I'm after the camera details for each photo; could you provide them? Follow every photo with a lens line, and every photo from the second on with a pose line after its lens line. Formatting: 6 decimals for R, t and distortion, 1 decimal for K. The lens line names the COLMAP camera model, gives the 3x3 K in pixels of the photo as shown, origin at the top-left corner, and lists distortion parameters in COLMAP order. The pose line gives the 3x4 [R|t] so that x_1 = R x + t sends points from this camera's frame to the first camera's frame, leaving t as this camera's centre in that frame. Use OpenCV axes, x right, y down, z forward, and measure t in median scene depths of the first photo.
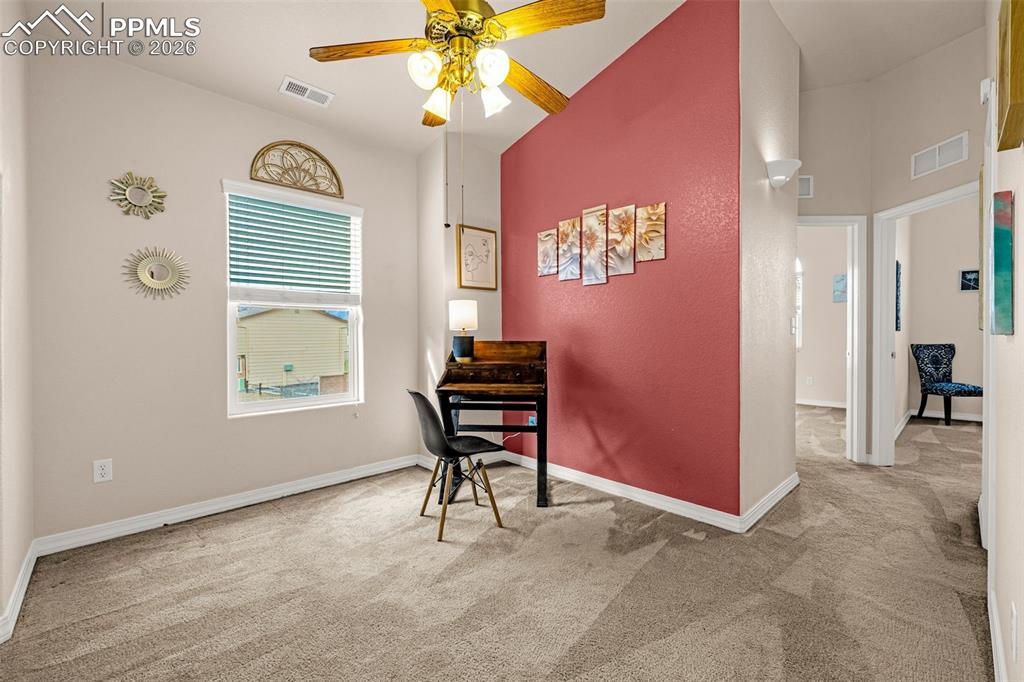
lens RADIAL K [[424.9, 0, 508.8], [0, 424.9, 336.3], [0, 0, 1]] dist [0.000728, 0.000138]
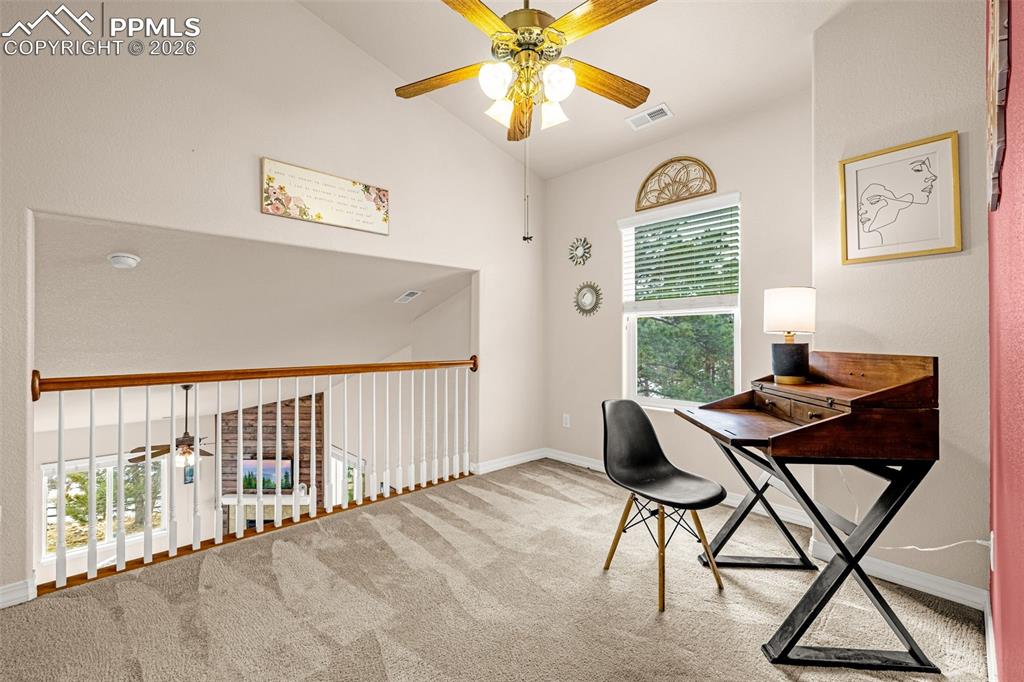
lens RADIAL K [[424.9, 0, 508.8], [0, 424.9, 336.3], [0, 0, 1]] dist [0.000728, 0.000138]
pose [[0.009296, -0.003841, -0.999949, 0.572987], [0.000646, 0.999992, -0.003835, -0.009557], [0.999957, -0.000611, 0.009298, 0.597889]]
